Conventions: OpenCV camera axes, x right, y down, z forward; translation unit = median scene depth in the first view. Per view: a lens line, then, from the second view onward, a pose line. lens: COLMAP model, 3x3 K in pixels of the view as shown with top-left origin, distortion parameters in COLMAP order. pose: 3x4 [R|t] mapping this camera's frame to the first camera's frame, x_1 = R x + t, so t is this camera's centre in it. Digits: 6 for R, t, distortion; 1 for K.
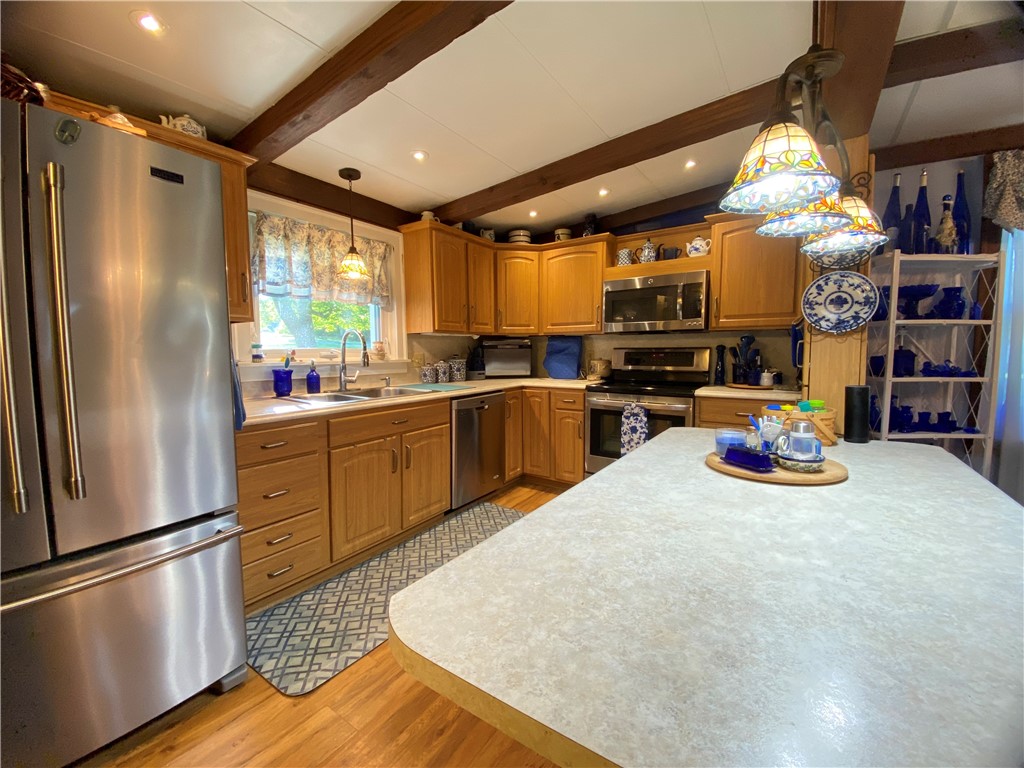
lens RADIAL K [[423.7, 0, 511.8], [0, 423.7, 377.0], [0, 0, 1]] dist [-0.006196, -0.008791]
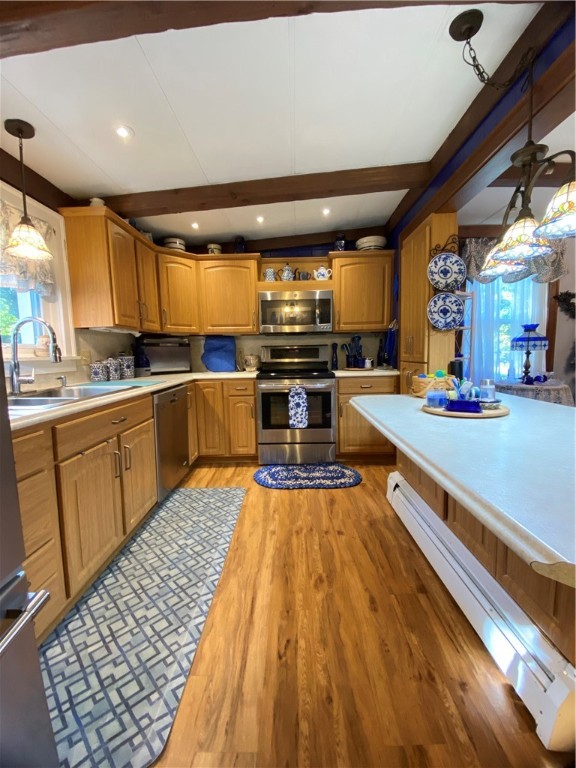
lens RADIAL K [[317.8, 0, 325.9], [0, 317.8, 379.8], [0, 0, 1]] dist [-0.006196, -0.008791]
pose [[0.818961, -0.065292, 0.570123, -0.203296], [0.052882, 0.997865, 0.038316, 0.011166], [-0.571407, -0.001230, 0.820666, 0.133252]]
